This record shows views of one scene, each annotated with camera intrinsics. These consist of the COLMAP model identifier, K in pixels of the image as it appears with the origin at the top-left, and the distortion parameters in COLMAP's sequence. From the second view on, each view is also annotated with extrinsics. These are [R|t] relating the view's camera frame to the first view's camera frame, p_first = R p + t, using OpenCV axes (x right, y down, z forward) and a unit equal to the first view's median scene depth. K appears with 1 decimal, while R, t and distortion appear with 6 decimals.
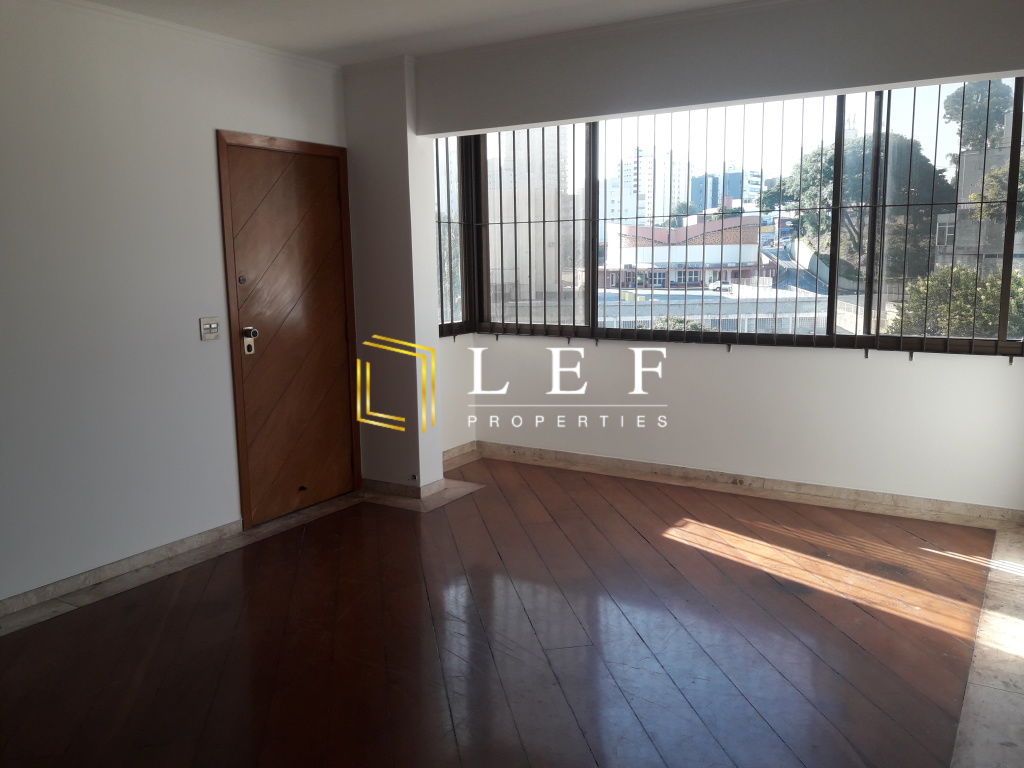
lens RADIAL K [[851.7, 0, 506.1], [0, 851.7, 387.0], [0, 0, 1]] dist [0.048790, -0.071835]
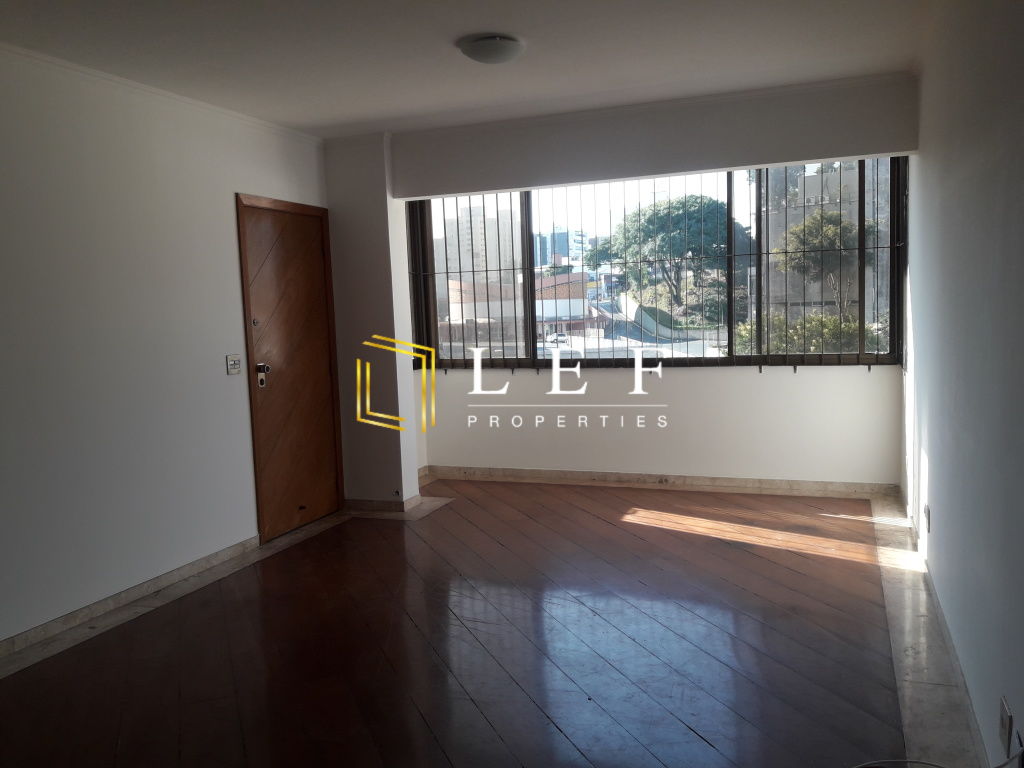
lens RADIAL K [[840.8, 0, 511.5], [0, 840.8, 383.6], [0, 0, 1]] dist [0.138731, -0.304274]
pose [[0.981226, -0.038452, 0.188991, -0.176471], [0.051297, 0.996660, -0.063549, 0.042489], [-0.185917, 0.072050, 0.979920, -0.156193]]
